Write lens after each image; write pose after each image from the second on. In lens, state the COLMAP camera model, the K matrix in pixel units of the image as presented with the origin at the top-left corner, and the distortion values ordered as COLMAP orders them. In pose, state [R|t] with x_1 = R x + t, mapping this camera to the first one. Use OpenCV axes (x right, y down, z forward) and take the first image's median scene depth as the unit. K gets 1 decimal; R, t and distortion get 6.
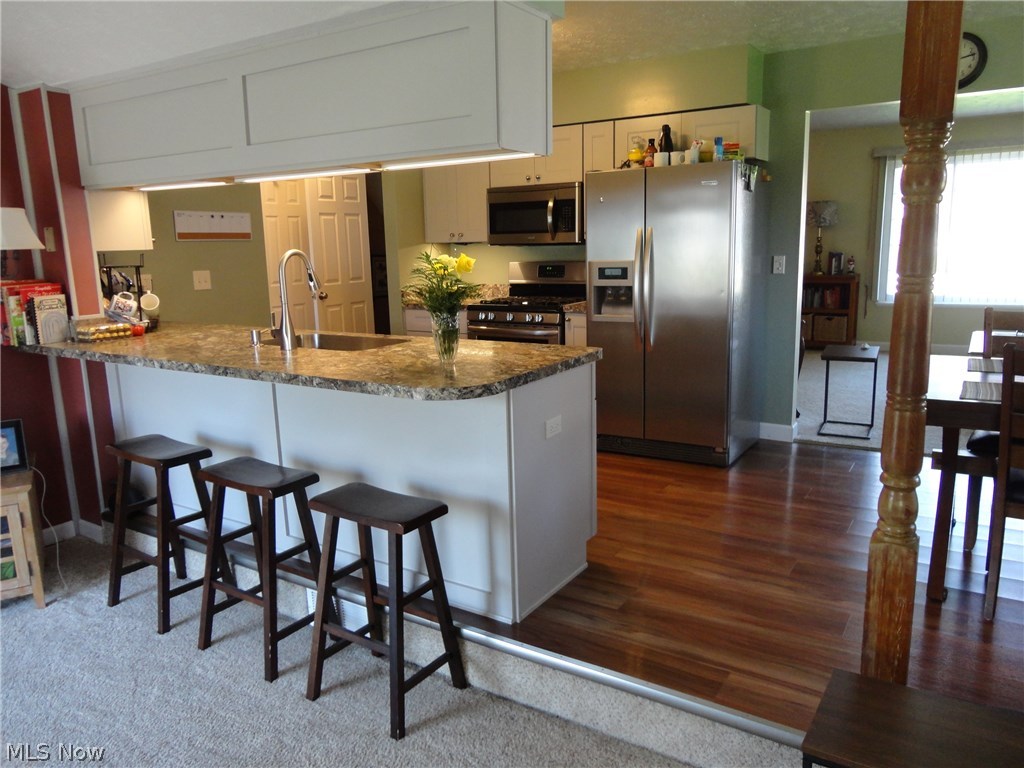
lens RADIAL K [[745.2, 0, 512.0], [0, 745.2, 384.0], [0, 0, 1]] dist [0.005191, 0.004690]
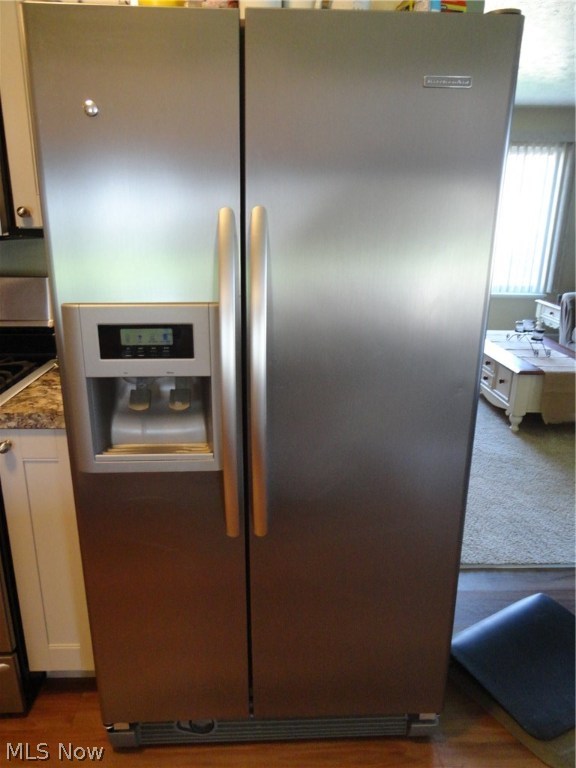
lens RADIAL K [[557.2, 0, 288.0], [0, 557.2, 384.0], [0, 0, 1]] dist [-0.012443, -0.004924]
pose [[0.816252, -0.130438, 0.562777, 0.042959], [0.075772, 0.989933, 0.119542, -0.153103], [-0.572705, -0.054934, 0.817919, 0.750598]]
